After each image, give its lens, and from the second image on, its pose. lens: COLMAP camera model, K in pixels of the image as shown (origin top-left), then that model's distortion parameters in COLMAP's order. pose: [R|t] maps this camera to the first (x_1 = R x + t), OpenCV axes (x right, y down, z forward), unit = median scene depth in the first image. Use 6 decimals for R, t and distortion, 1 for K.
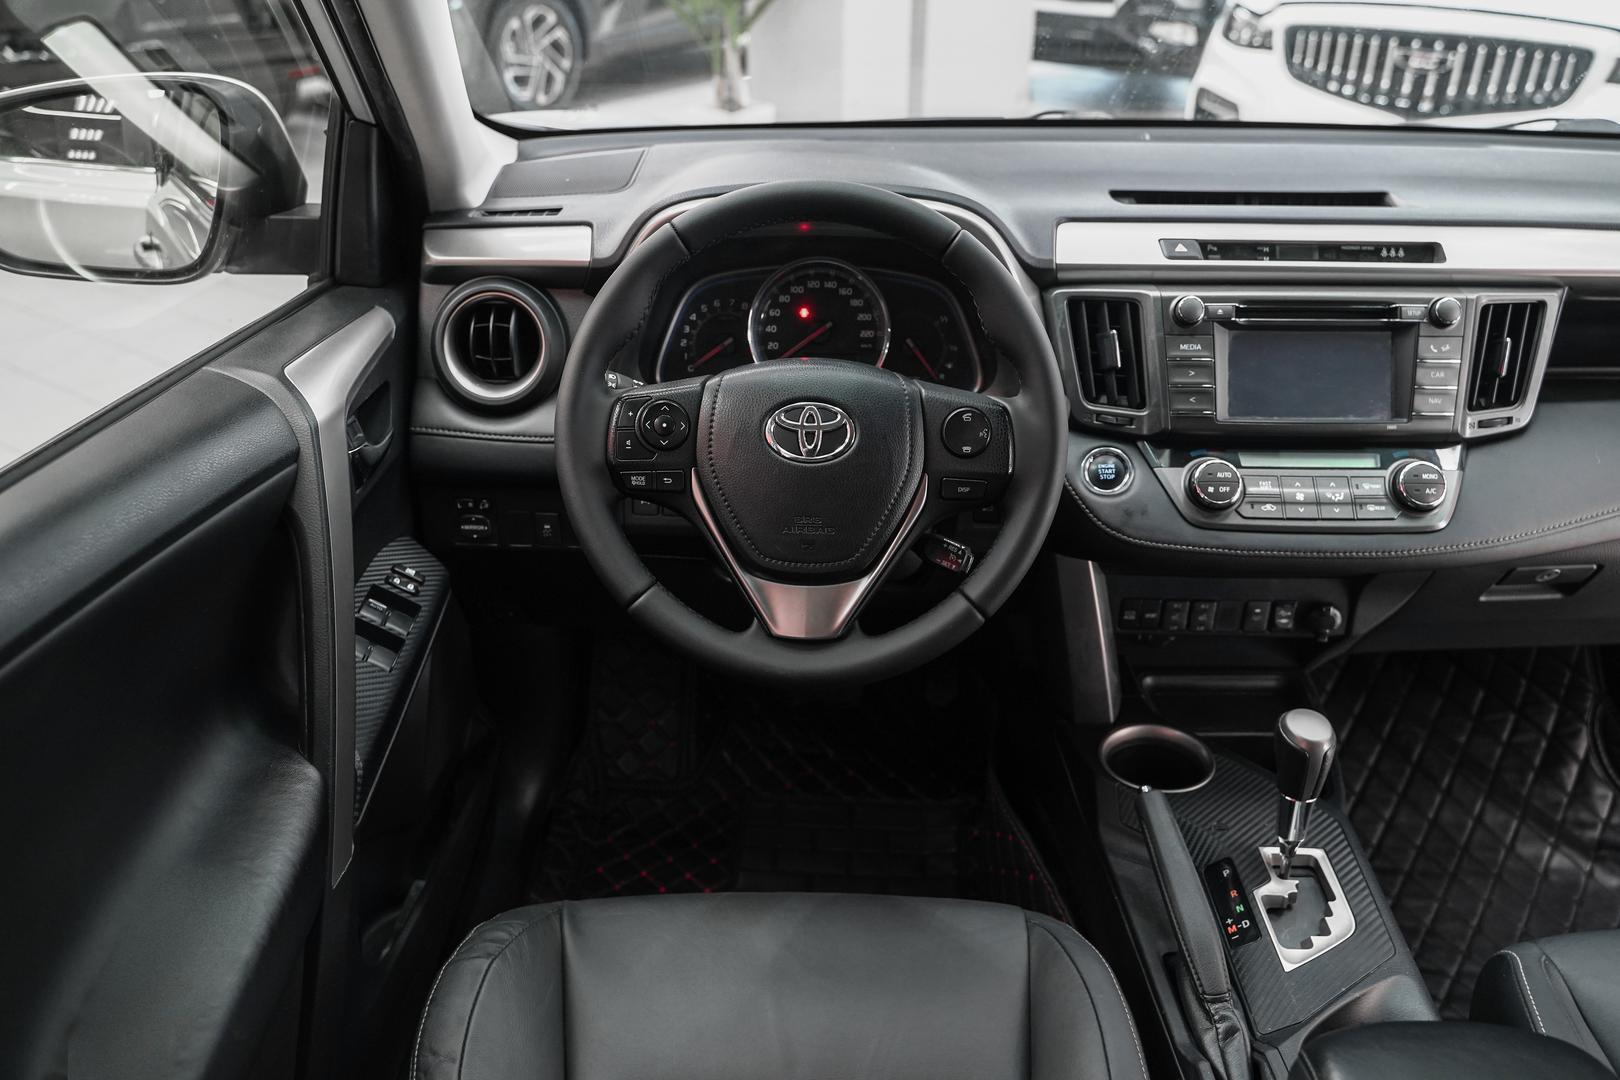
lens RADIAL K [[1306.5, 0, 808.8], [0, 1306.5, 524.3], [0, 0, 1]] dist [-0.012048, 0.007278]
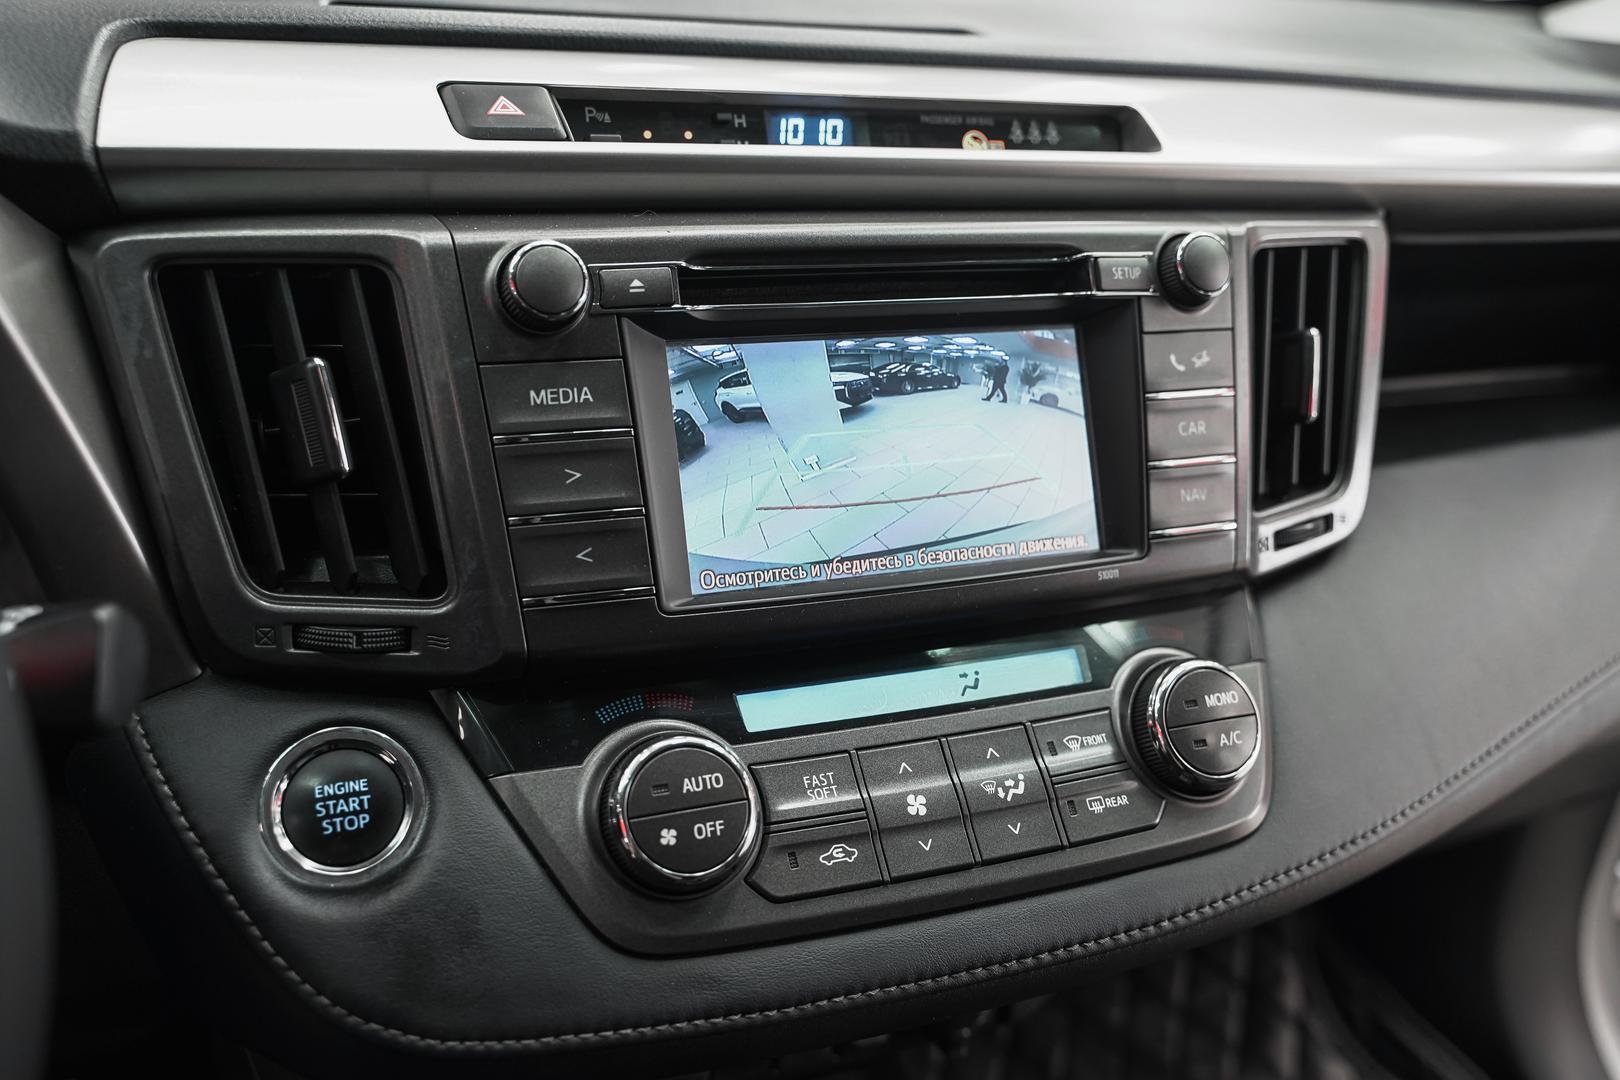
lens RADIAL K [[1580.9, 0, 858.1], [0, 1580.9, 527.1], [0, 0, 1]] dist [-0.002730, 0.000000]
pose [[0.905892, -0.093442, 0.413073, 0.189348], [0.111411, 0.993582, -0.019571, -0.085554], [-0.408593, 0.063750, 0.910488, 0.598892]]
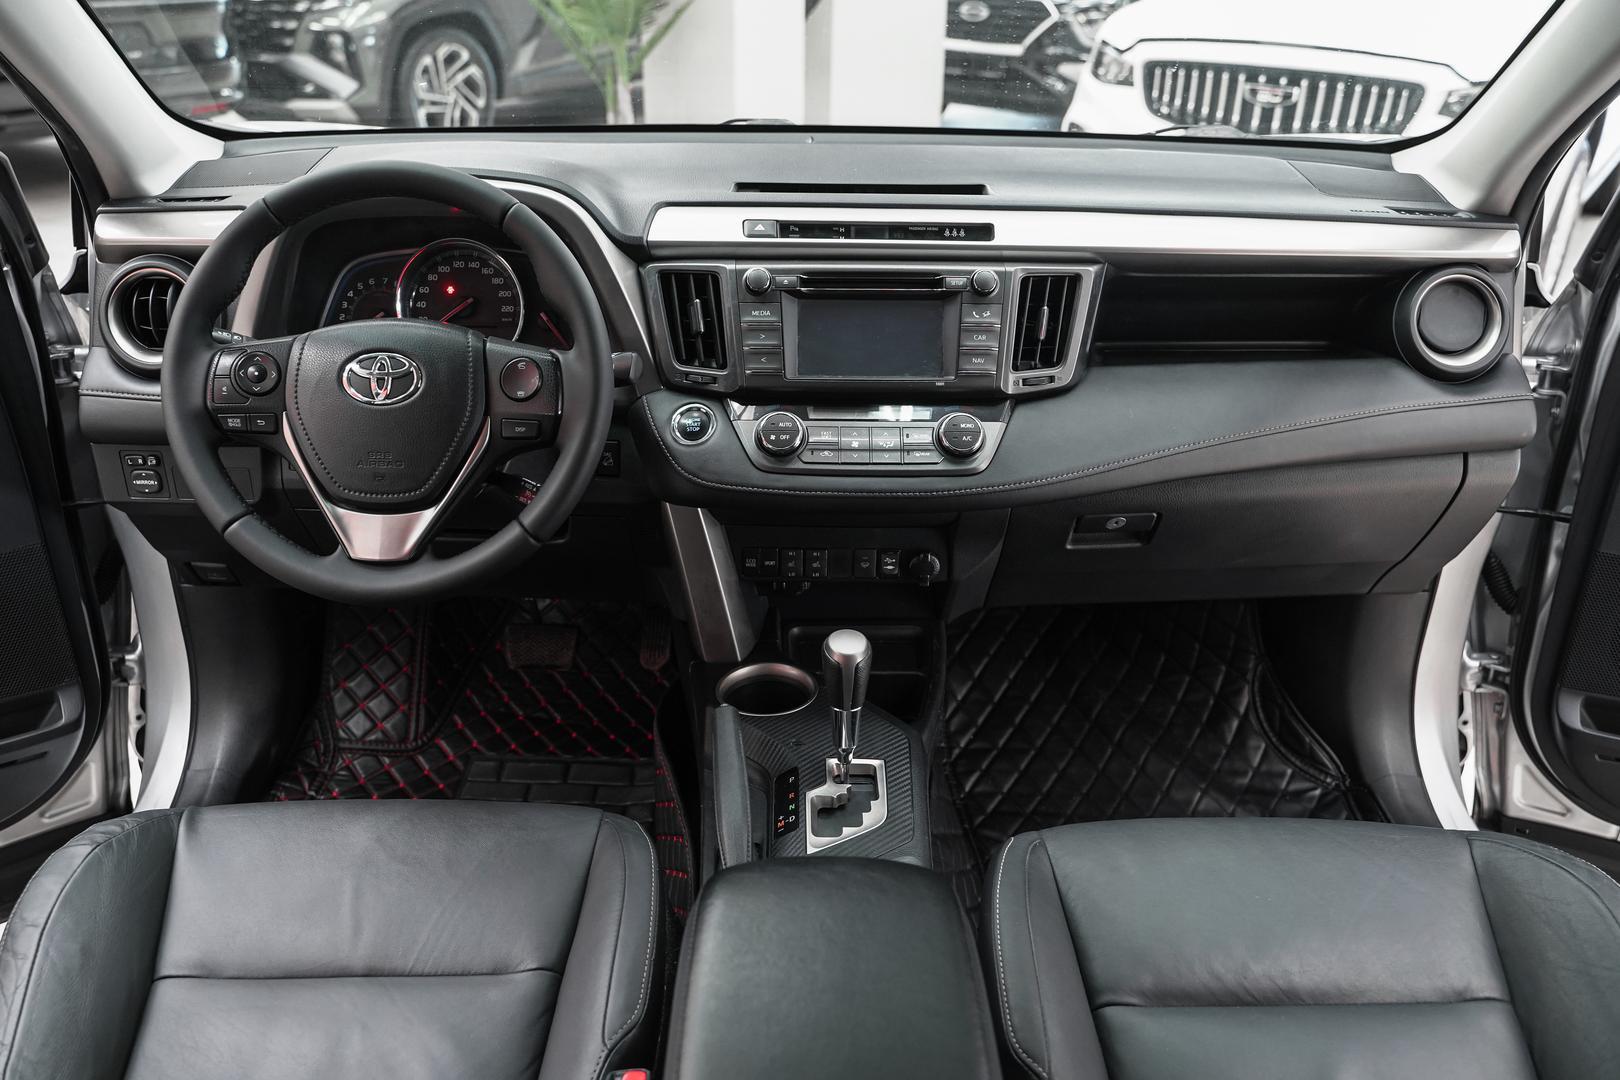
lens RADIAL K [[1306.5, 0, 767.8], [0, 1306.5, 527.8], [0, 0, 1]] dist [-0.012048, 0.007278]
pose [[0.999734, -0.003835, 0.022722, 0.266083], [0.004397, 0.999684, -0.024732, 0.076127], [-0.022620, 0.024826, 0.999436, -0.122786]]
